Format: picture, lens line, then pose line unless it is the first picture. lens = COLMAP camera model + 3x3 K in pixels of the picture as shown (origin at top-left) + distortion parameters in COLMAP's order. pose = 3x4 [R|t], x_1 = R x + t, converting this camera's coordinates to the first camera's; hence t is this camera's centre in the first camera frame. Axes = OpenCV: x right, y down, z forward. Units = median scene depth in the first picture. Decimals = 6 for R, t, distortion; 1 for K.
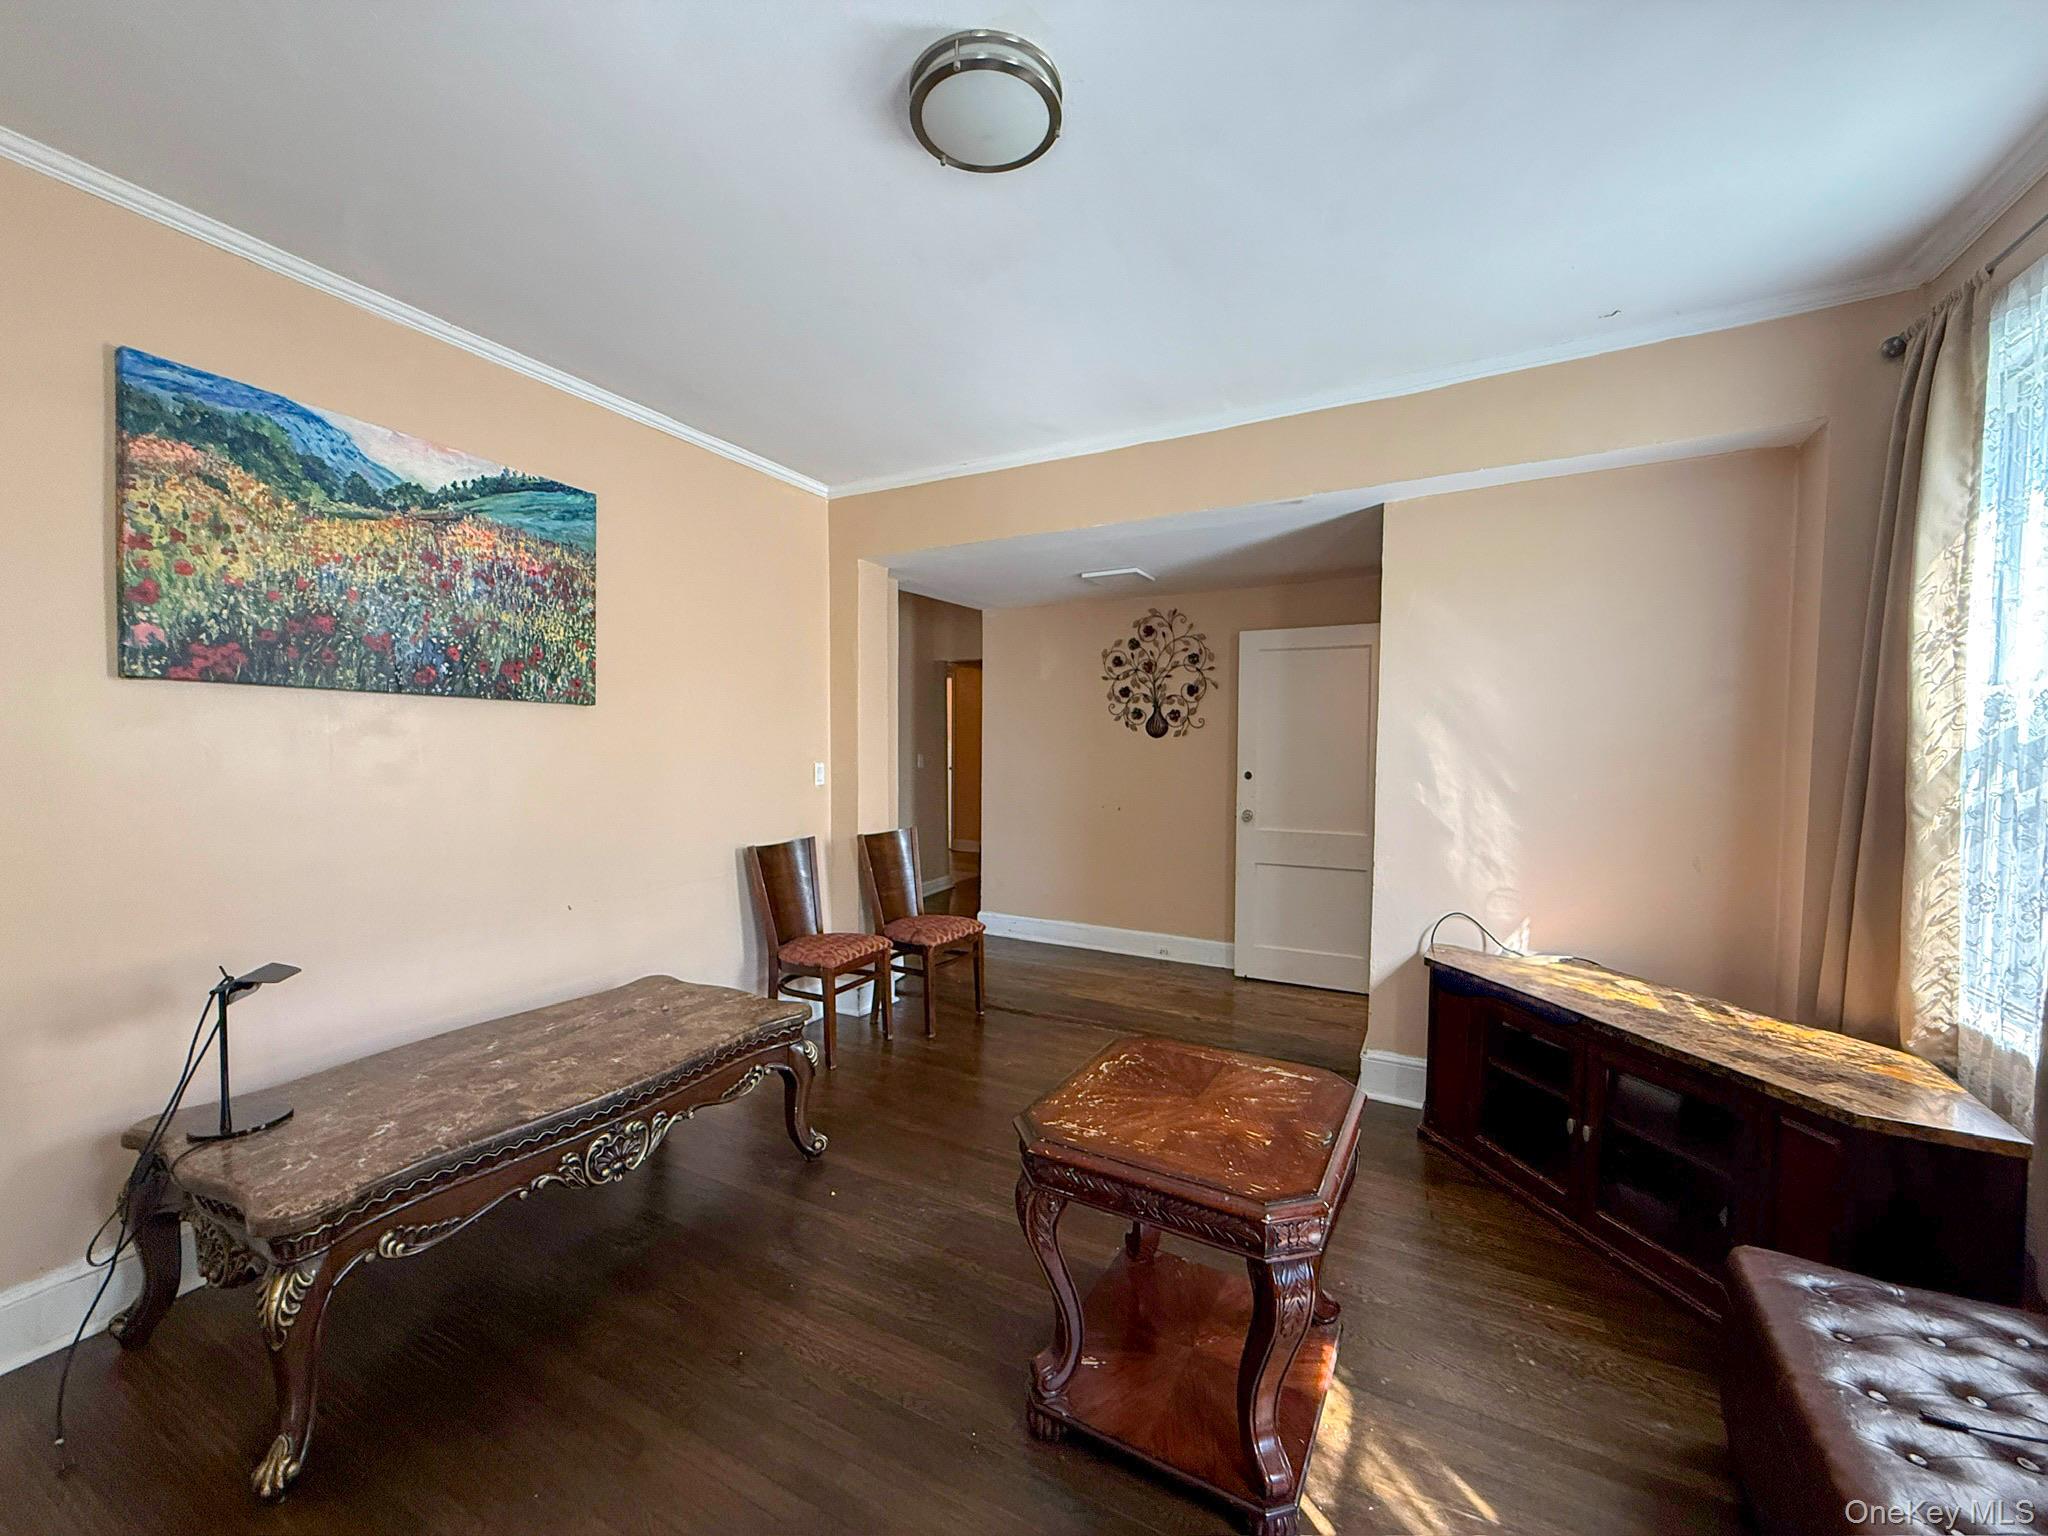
lens RADIAL K [[817.2, 0, 1022.1], [0, 817.2, 773.3], [0, 0, 1]] dist [0.002265, -0.000335]
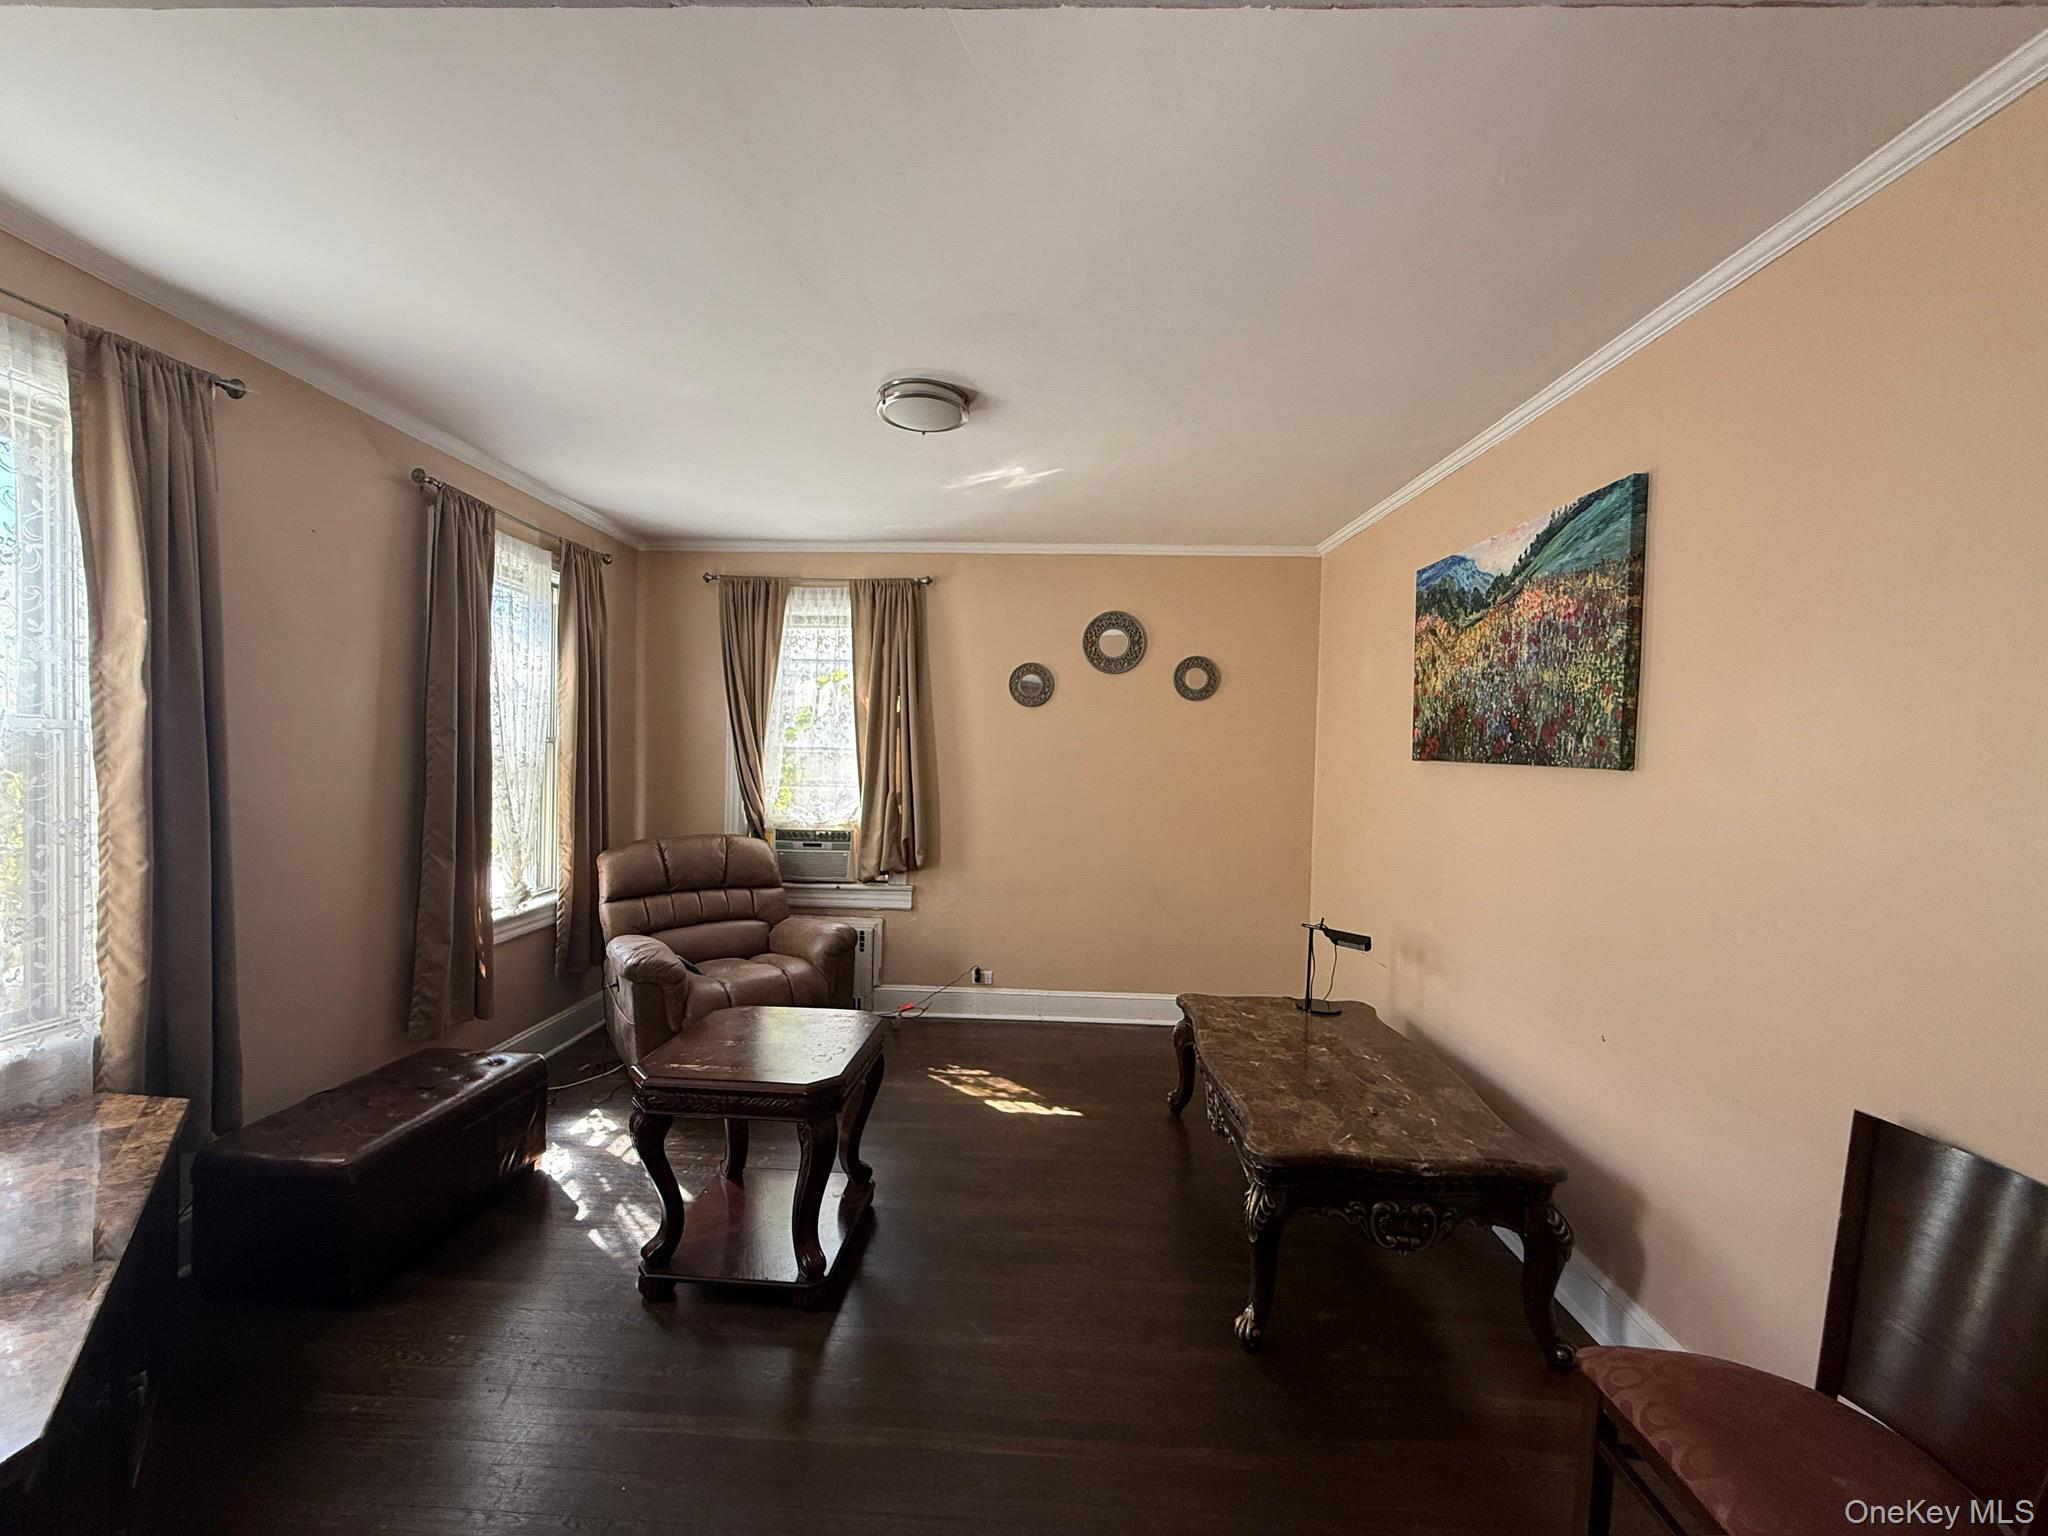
lens RADIAL K [[817.2, 0, 1023.4], [0, 817.2, 774.7], [0, 0, 1]] dist [0.002265, -0.000335]
pose [[-0.898268, -0.016189, -0.439149, 0.291887], [-0.046399, 0.997229, 0.058144, -0.107421], [0.436991, 0.072605, -0.896531, 1.578550]]
